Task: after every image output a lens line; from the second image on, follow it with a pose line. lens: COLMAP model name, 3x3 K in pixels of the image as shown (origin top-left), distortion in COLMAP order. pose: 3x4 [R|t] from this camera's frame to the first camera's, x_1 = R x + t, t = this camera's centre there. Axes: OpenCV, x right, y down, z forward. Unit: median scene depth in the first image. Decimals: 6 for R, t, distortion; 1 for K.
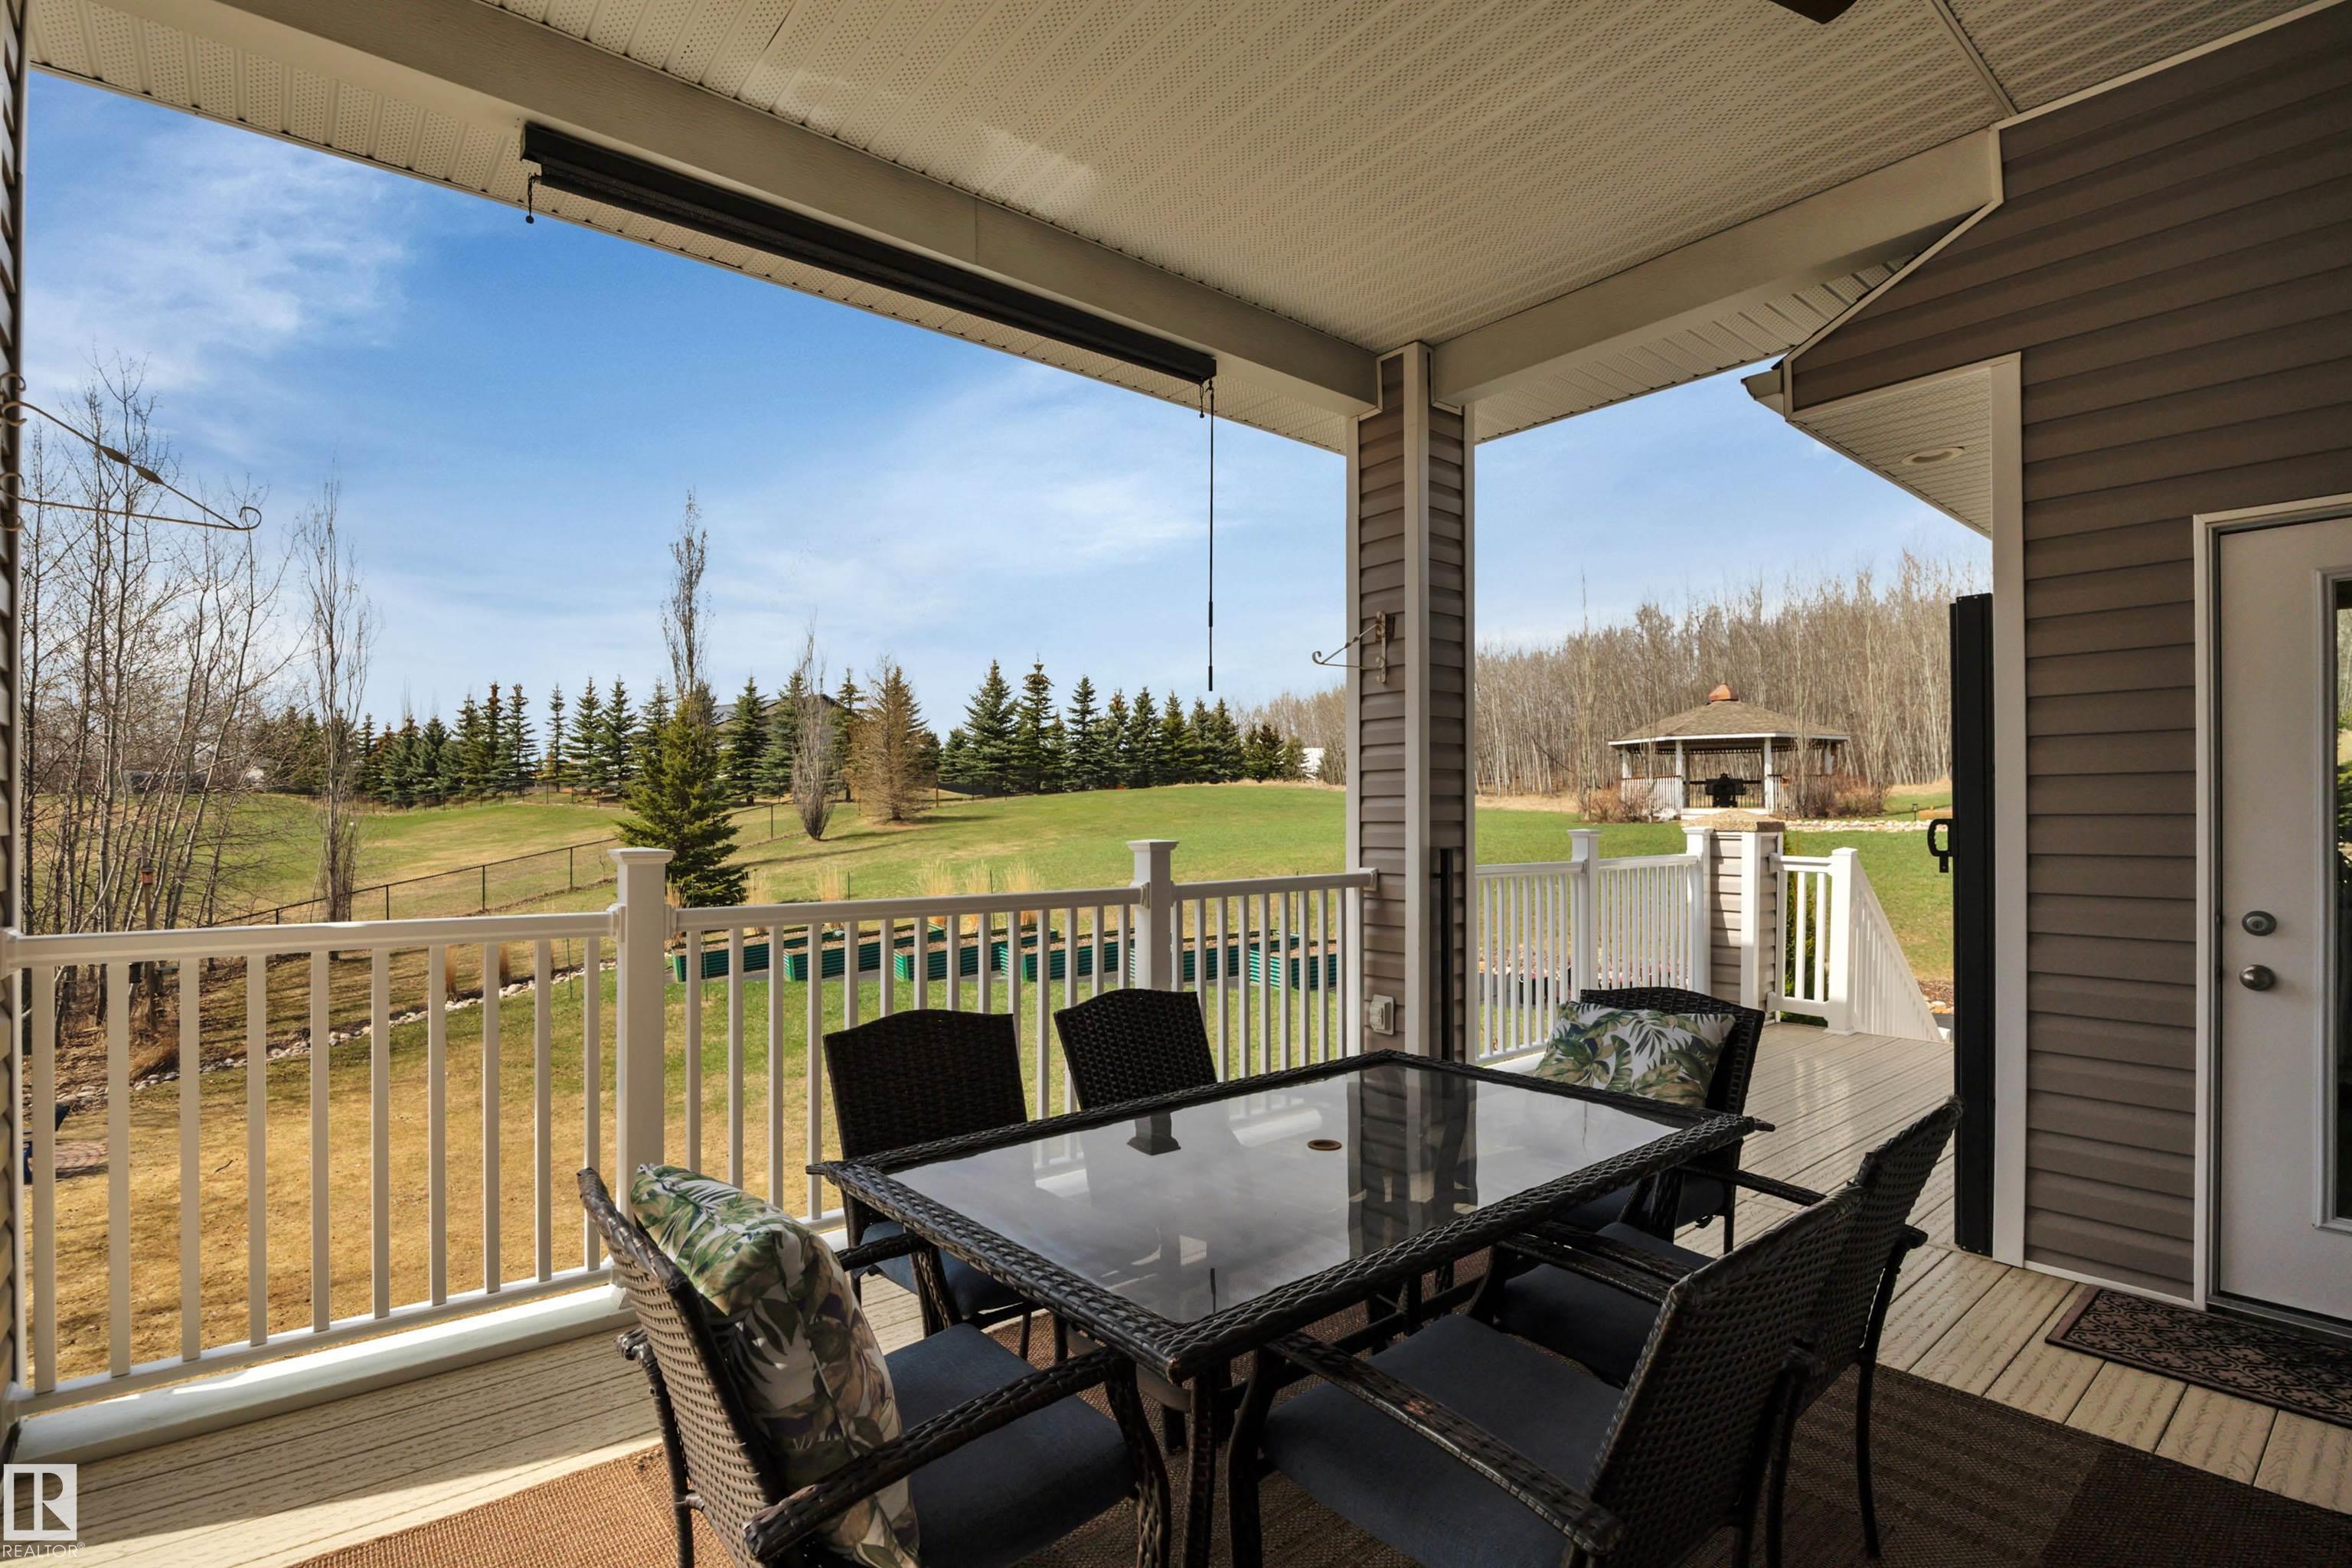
lens RADIAL K [[1106.1, 0, 1163.7], [0, 1106.1, 805.1], [0, 0, 1]] dist [-0.015663, 0.000038]
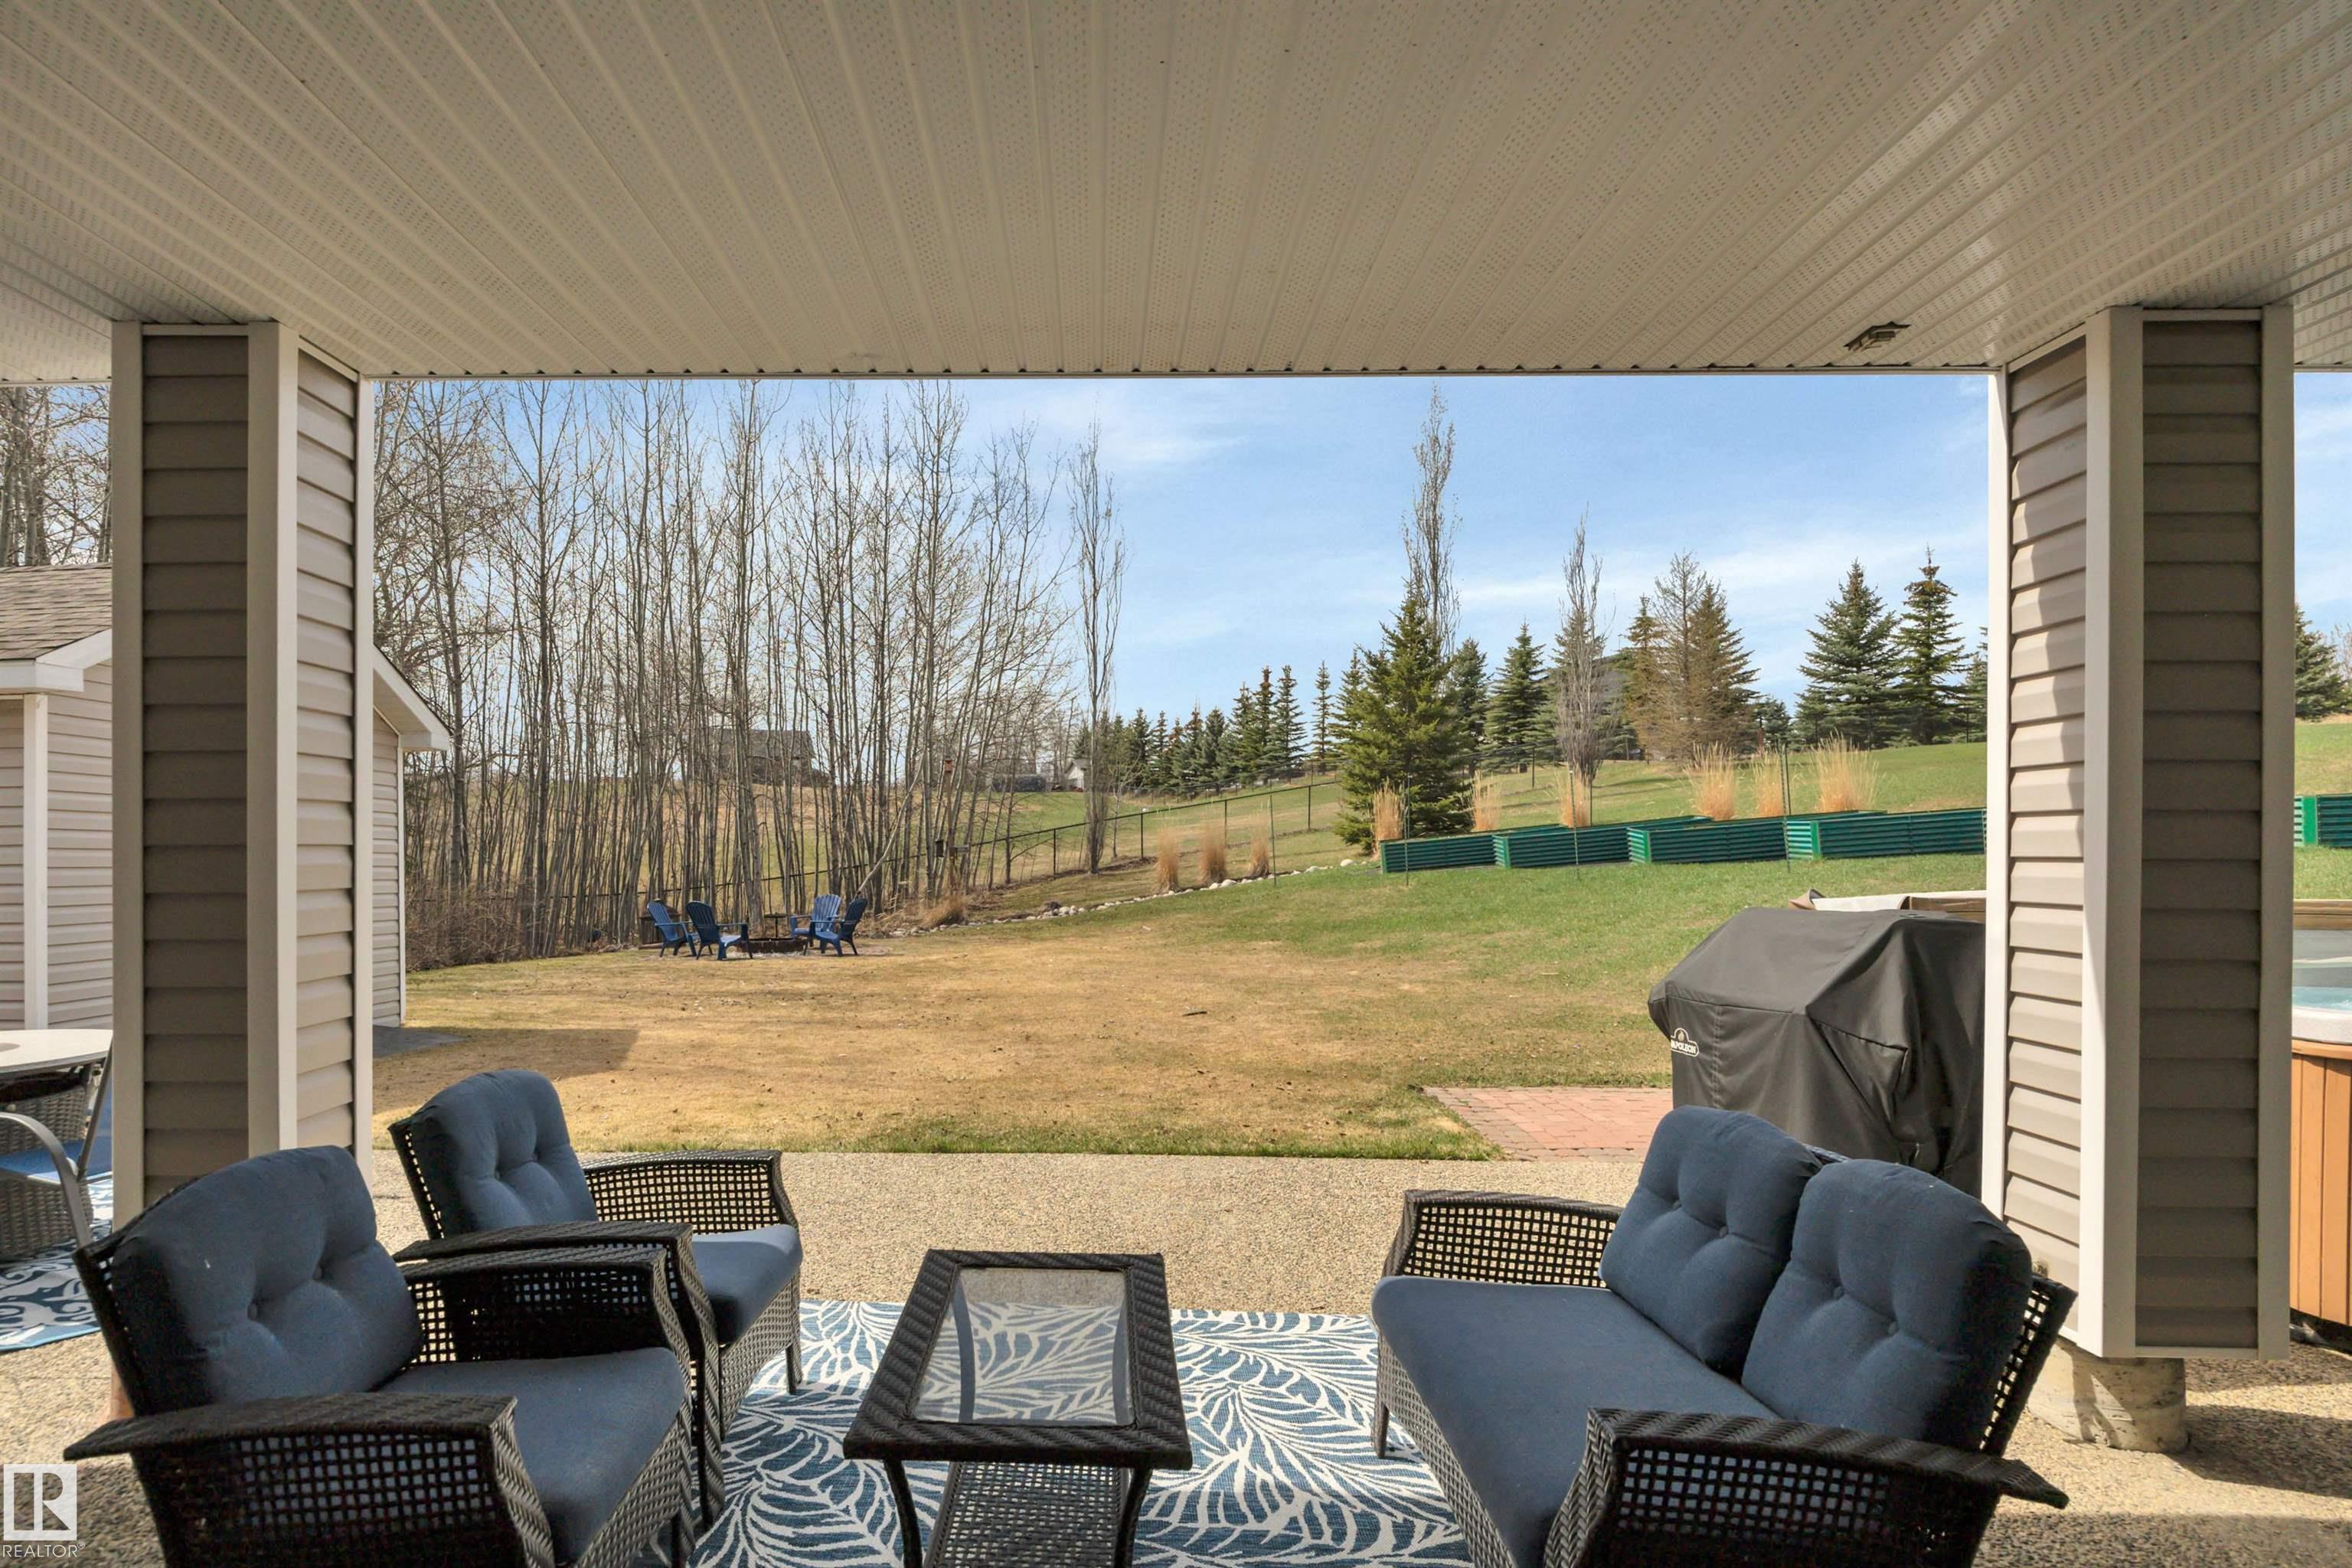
lens RADIAL K [[1312.4, 0, 1070.3], [0, 1312.4, 854.5], [0, 0, 1]] dist [-0.004404, -0.001252]
pose [[0.755100, 0.005090, -0.655590, 0.019930], [0.000401, 0.999966, 0.008225, 0.047755], [0.655609, -0.006473, 0.755073, 0.016288]]
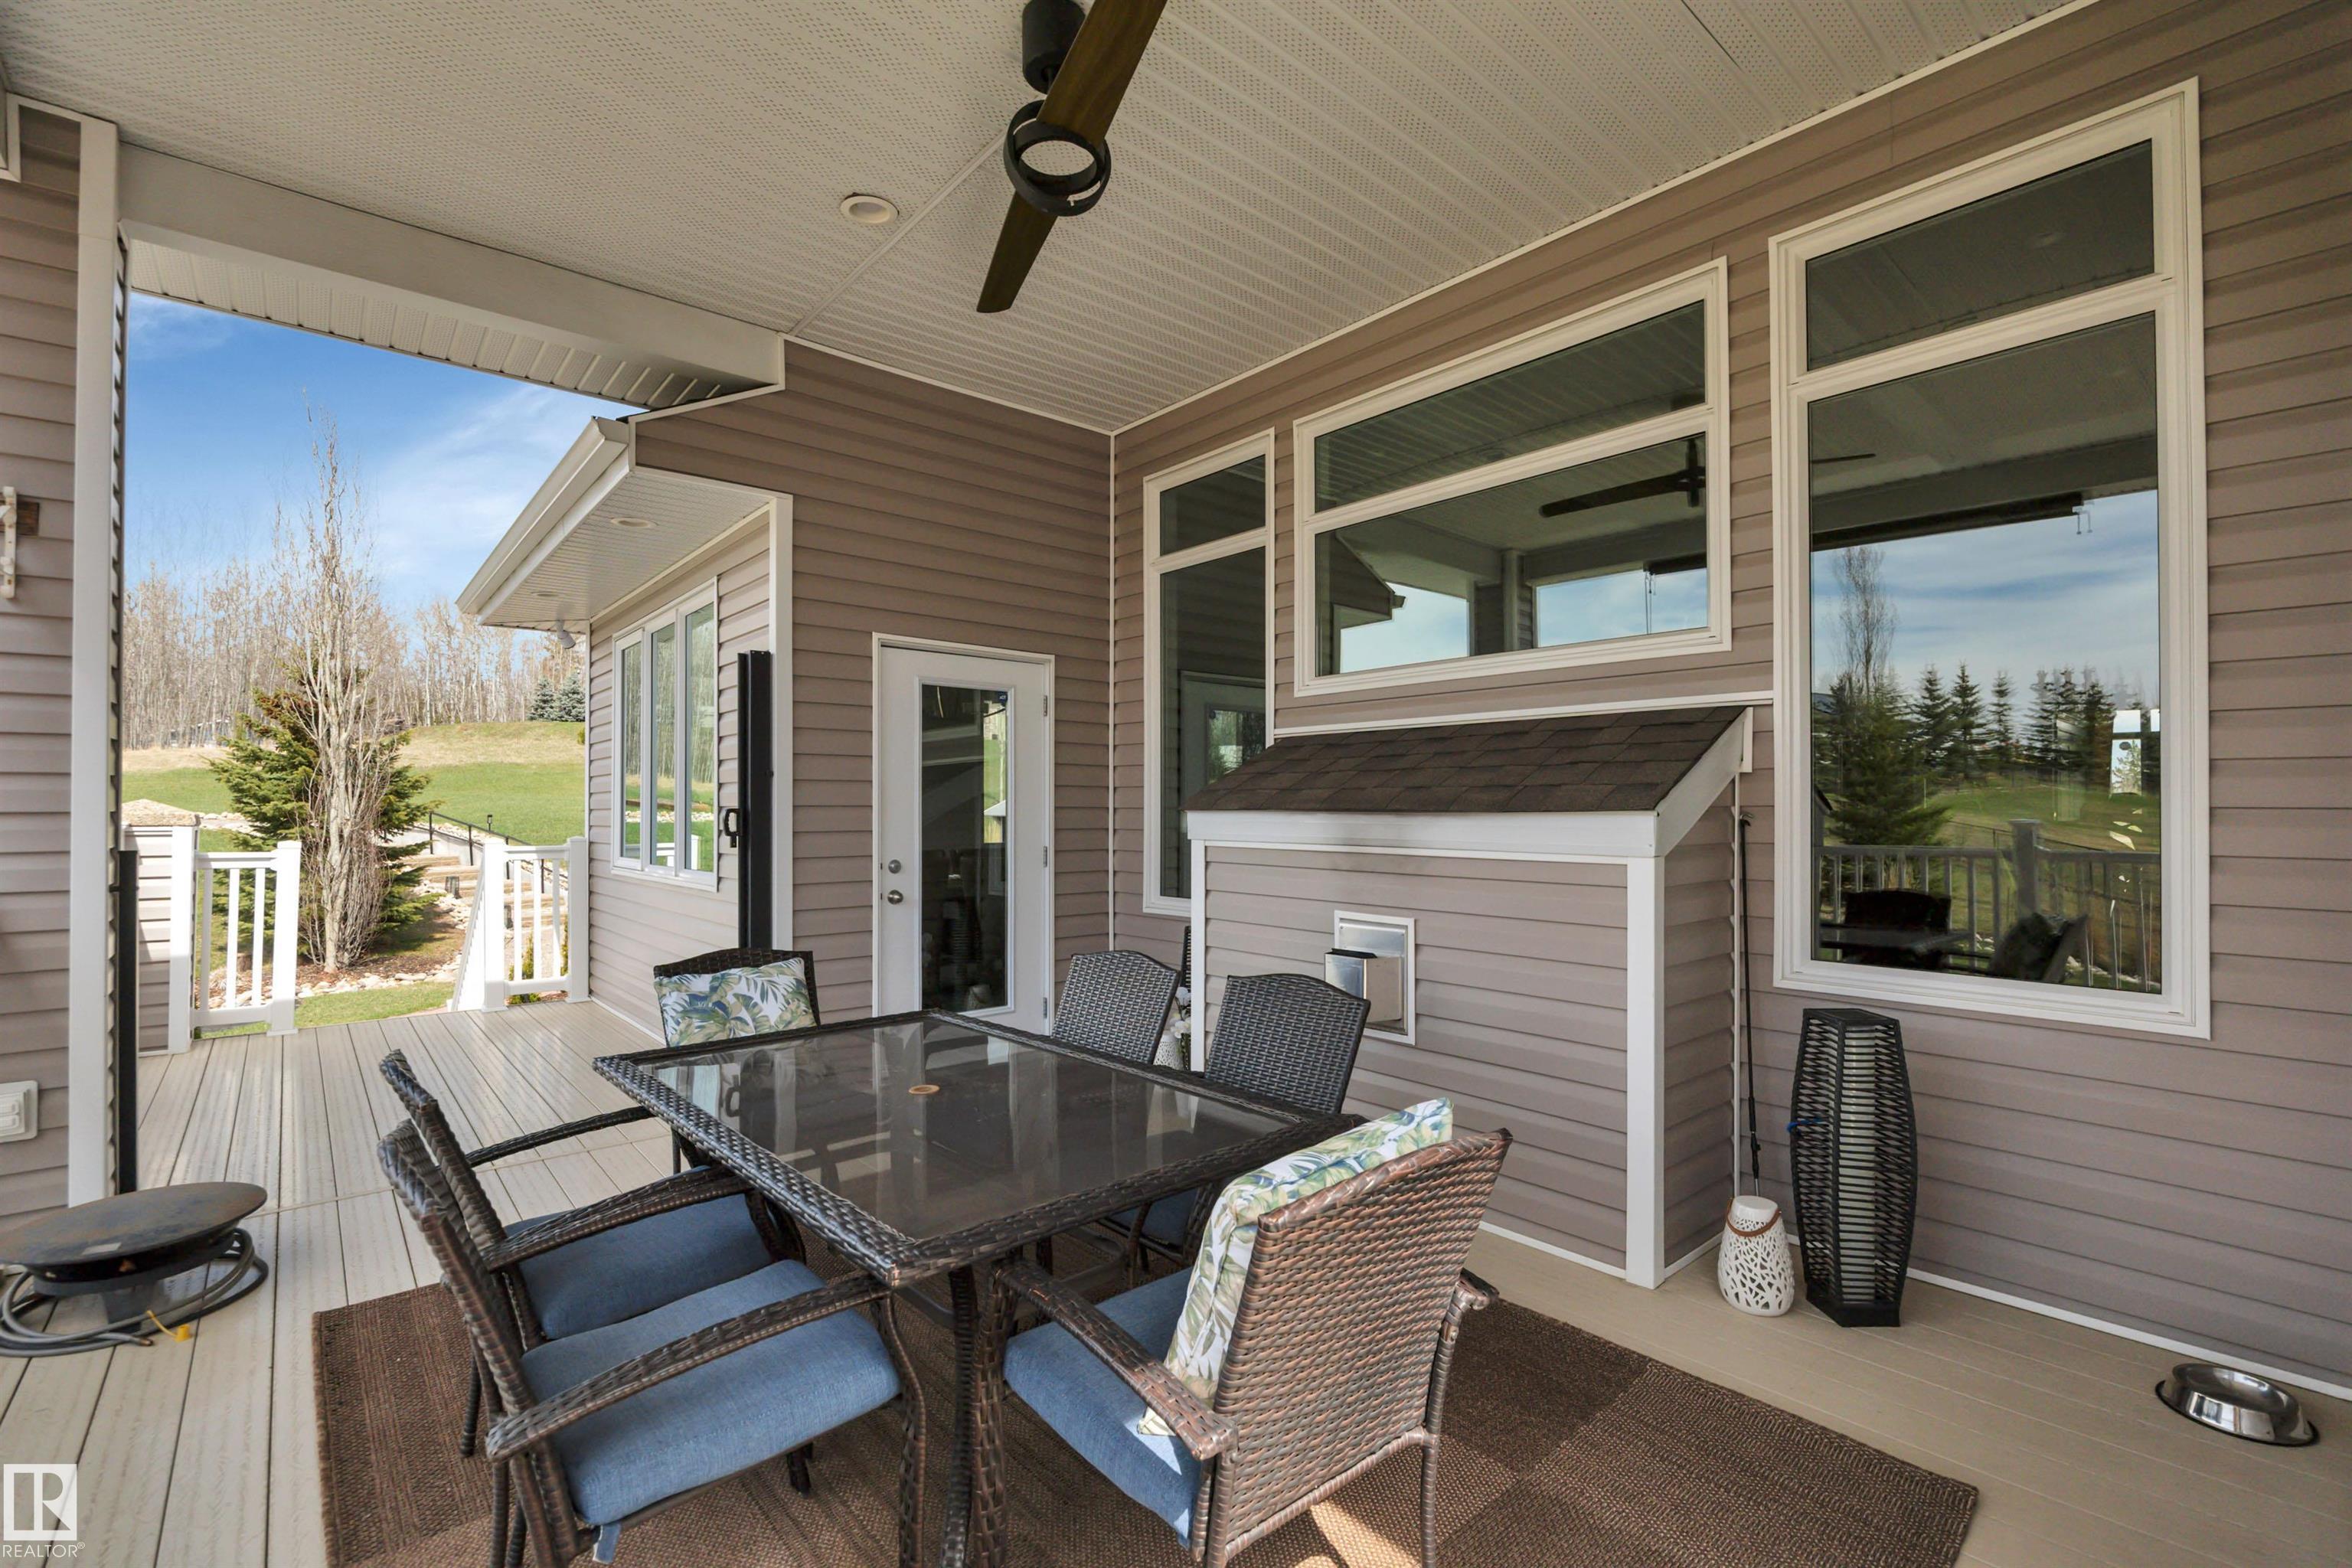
lens RADIAL K [[1030.1, 0, 1175.1], [0, 1030.1, 790.6], [0, 0, 1]] dist [-0.005224, -0.000438]
pose [[-0.014198, 0.018477, 0.999728, -0.283503], [-0.008617, 0.999790, -0.018600, 0.004421], [-0.999862, -0.008879, -0.014036, 0.227169]]
